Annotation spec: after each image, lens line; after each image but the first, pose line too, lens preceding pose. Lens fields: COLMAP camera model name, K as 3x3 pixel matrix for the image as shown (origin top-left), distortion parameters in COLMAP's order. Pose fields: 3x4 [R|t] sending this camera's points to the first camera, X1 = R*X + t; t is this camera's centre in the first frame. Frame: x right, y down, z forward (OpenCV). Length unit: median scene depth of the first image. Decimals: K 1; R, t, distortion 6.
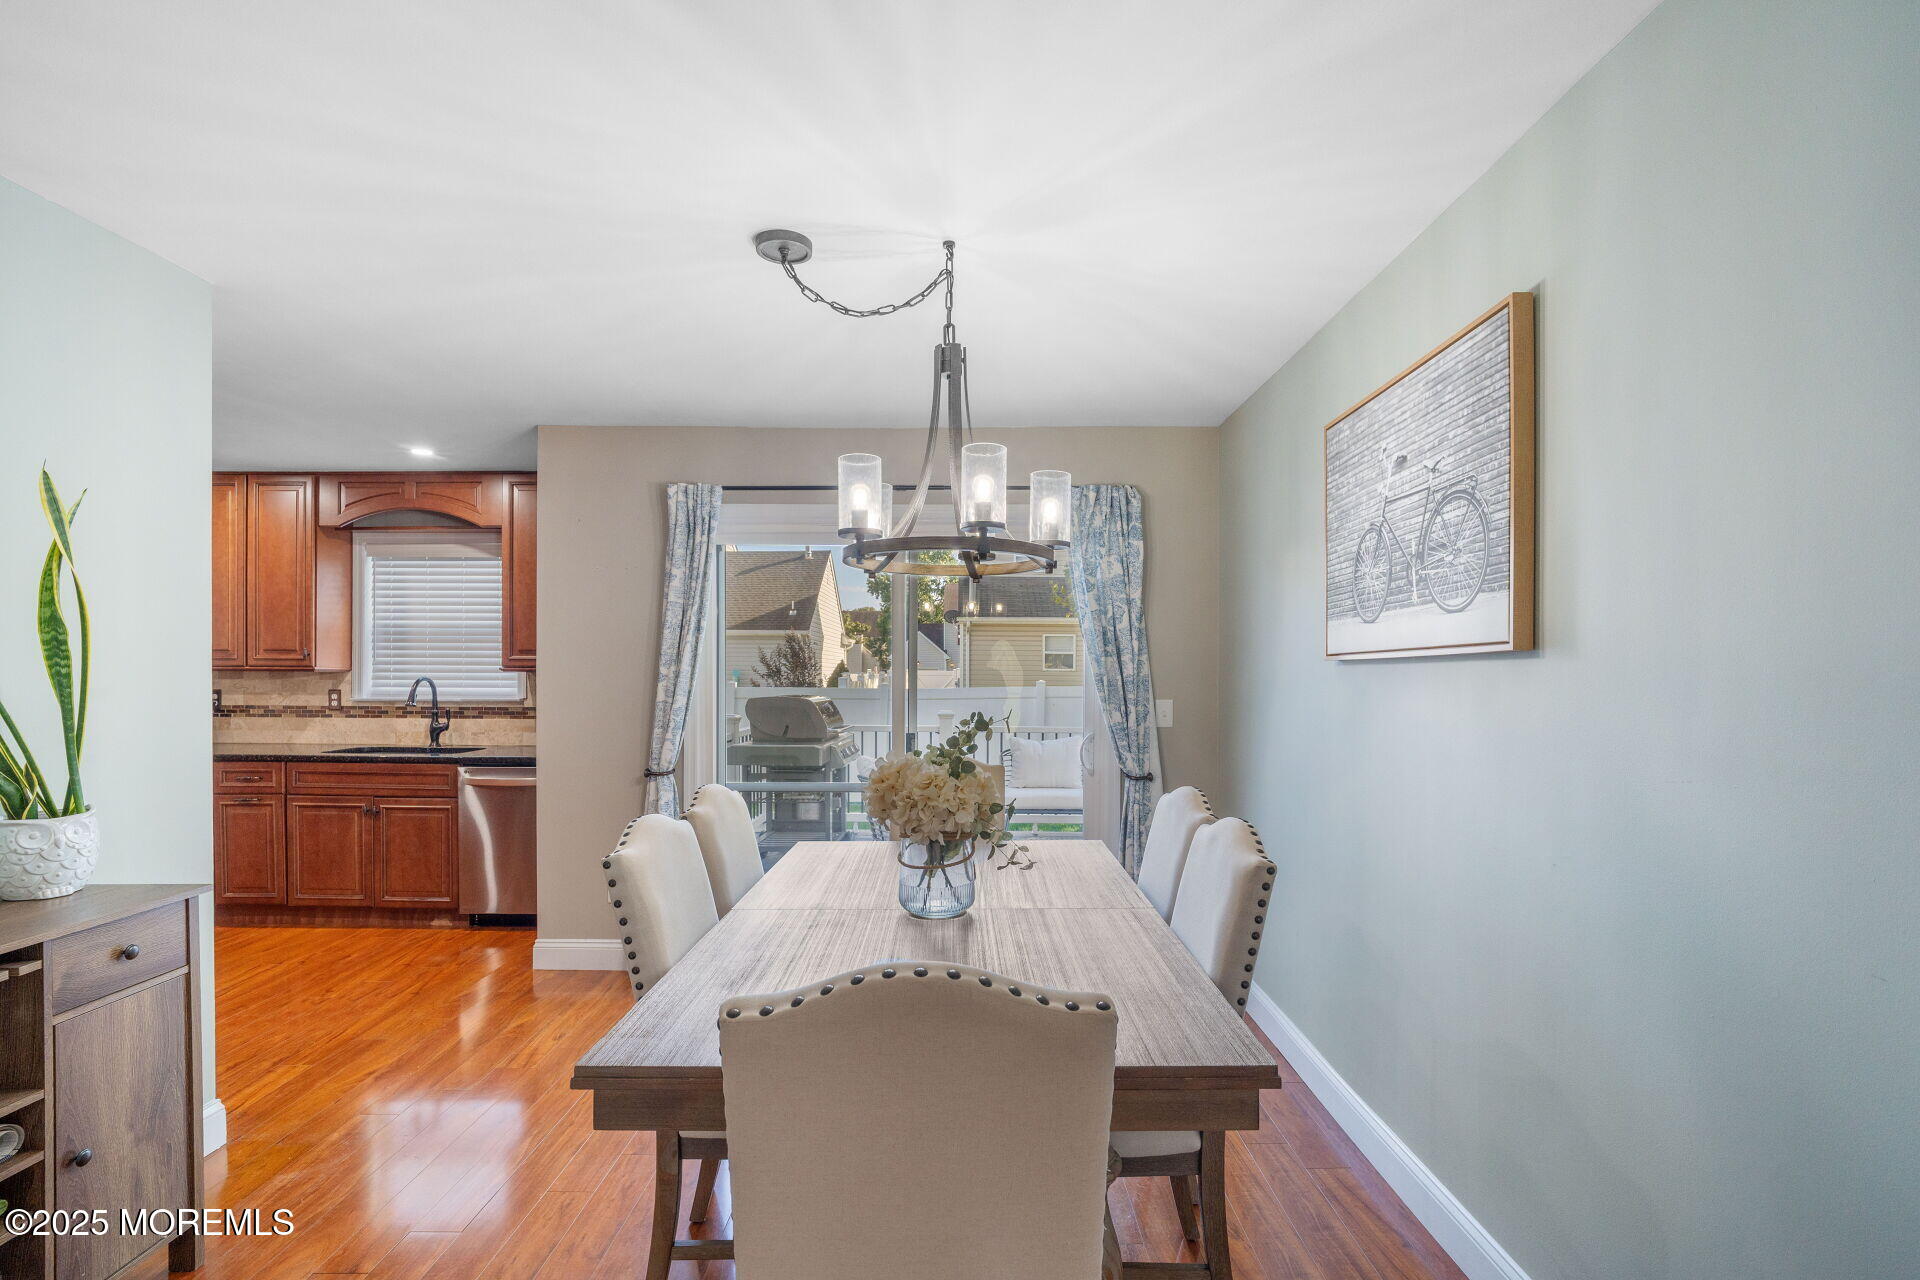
lens RADIAL K [[908.9, 0, 964.3], [0, 908.9, 674.9], [0, 0, 1]] dist [-0.008226, 0.000287]
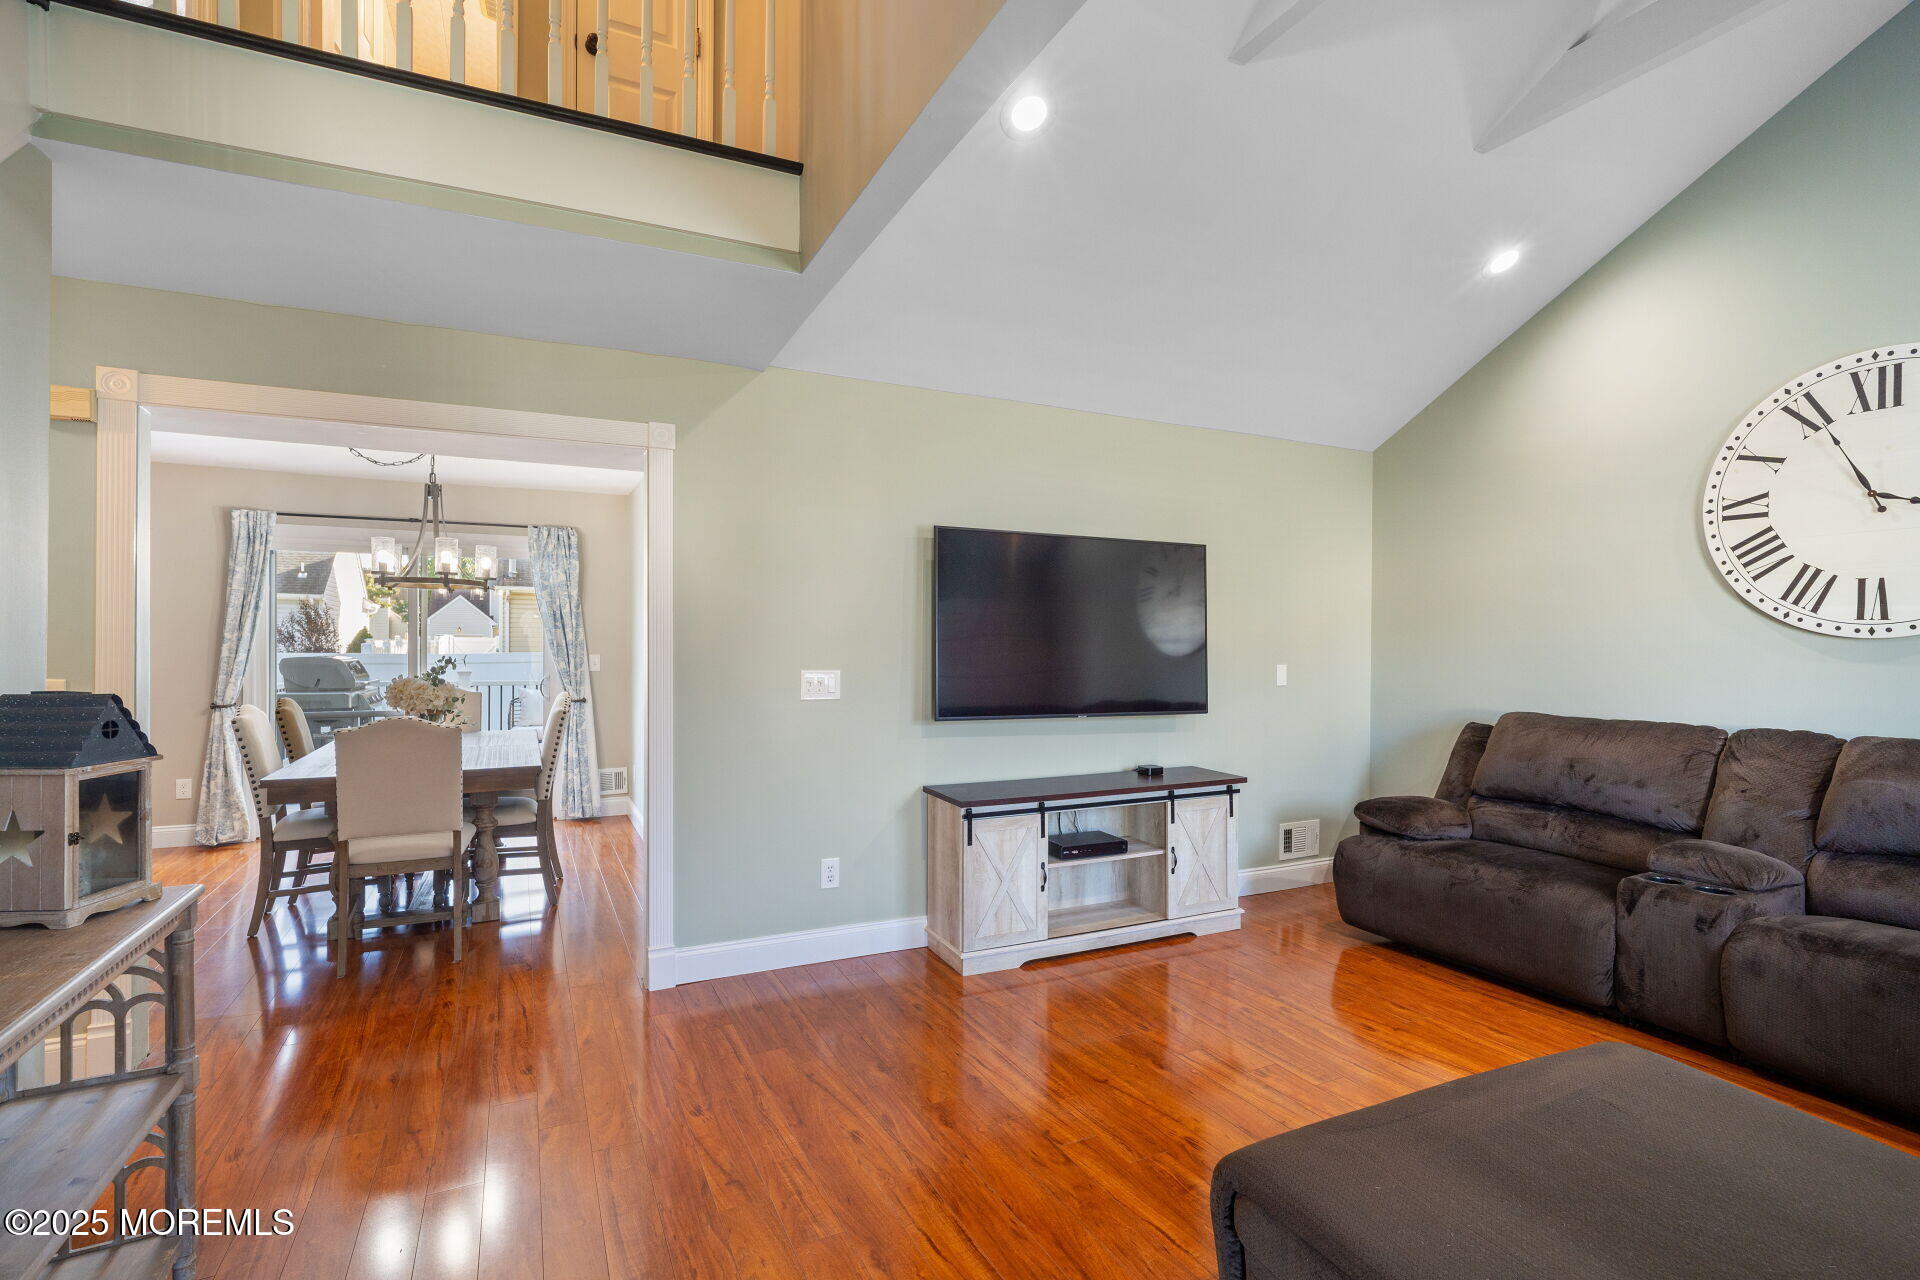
lens RADIAL K [[892.6, 0, 950.5], [0, 892.6, 649.8], [0, 0, 1]] dist [-0.010673, 0.001908]
pose [[0.899973, -0.000197, 0.435945, 0.089748], [-0.002962, 0.999974, 0.006567, 0.004987], [-0.435935, -0.007202, 0.899949, -0.751348]]
